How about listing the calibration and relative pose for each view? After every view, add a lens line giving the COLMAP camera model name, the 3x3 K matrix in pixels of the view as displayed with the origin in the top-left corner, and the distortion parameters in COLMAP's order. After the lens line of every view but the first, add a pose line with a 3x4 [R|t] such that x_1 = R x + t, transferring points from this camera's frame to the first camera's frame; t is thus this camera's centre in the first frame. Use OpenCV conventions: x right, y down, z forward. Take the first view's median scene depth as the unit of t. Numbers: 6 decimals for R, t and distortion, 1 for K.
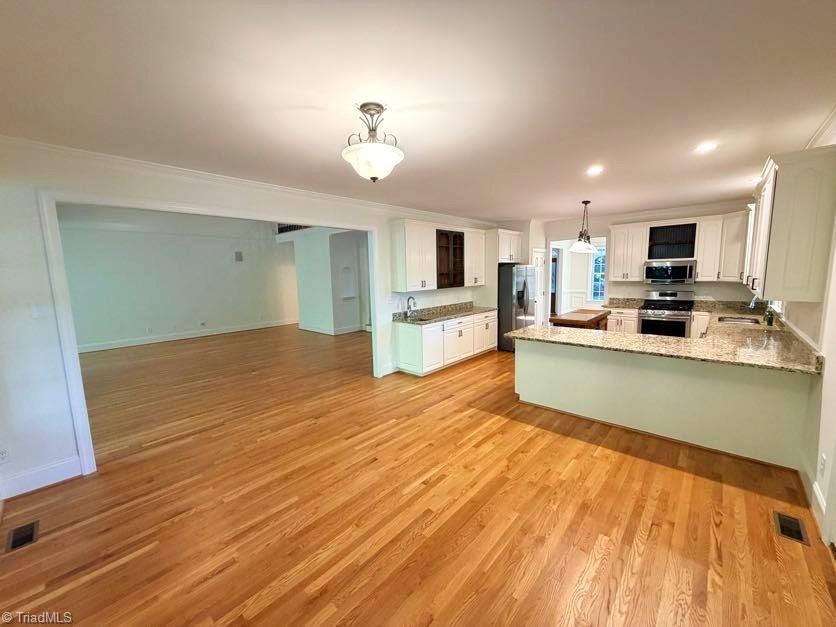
lens RADIAL K [[332.7, 0, 414.7], [0, 332.7, 315.5], [0, 0, 1]] dist [0.001215, -0.000398]
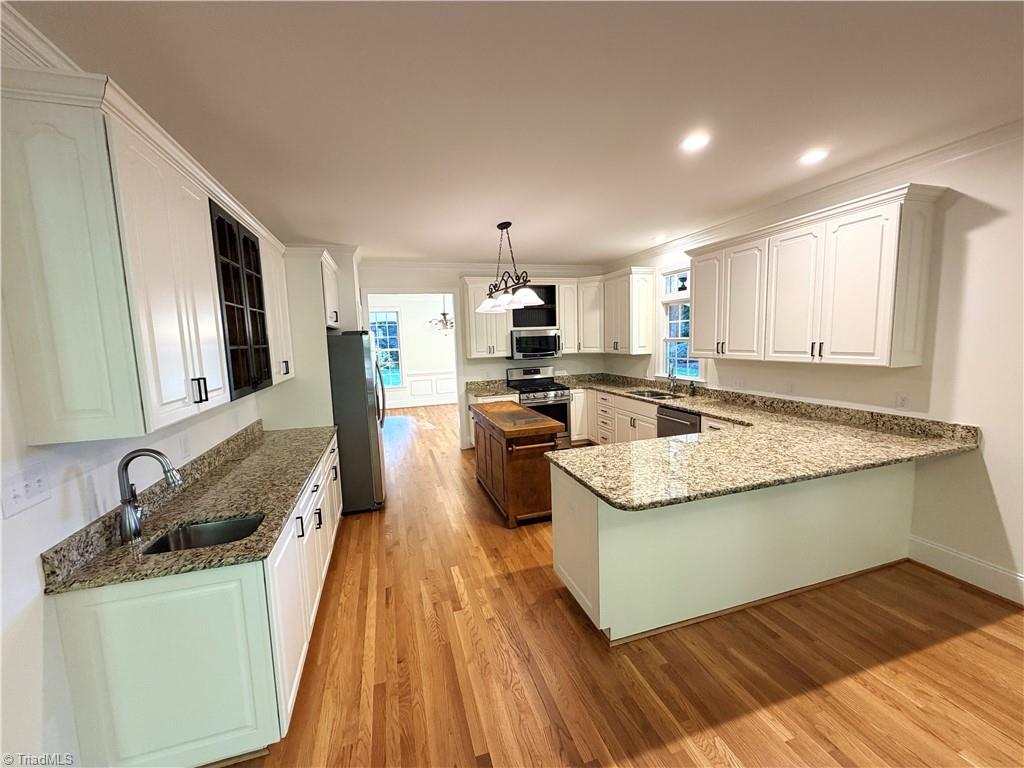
lens RADIAL K [[407.5, 0, 510.2], [0, 407.5, 384.6], [0, 0, 1]] dist [0.001215, -0.000398]
pose [[0.503831, -0.090186, 0.859081, -0.116049], [0.132830, 0.990795, 0.026112, -0.070003], [-0.853528, 0.100955, 0.511172, 0.589893]]
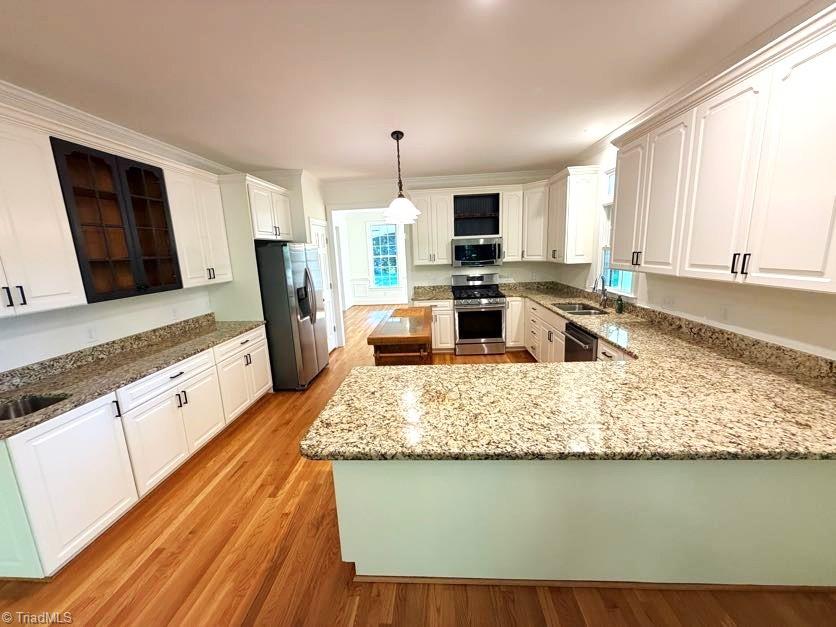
lens RADIAL K [[332.7, 0, 415.5], [0, 332.7, 312.6], [0, 0, 1]] dist [0.001215, -0.000398]
pose [[0.776733, -0.124937, 0.617314, 0.119037], [0.103767, 0.992119, 0.070229, -0.056551], [-0.621223, 0.009507, 0.783576, 0.465940]]
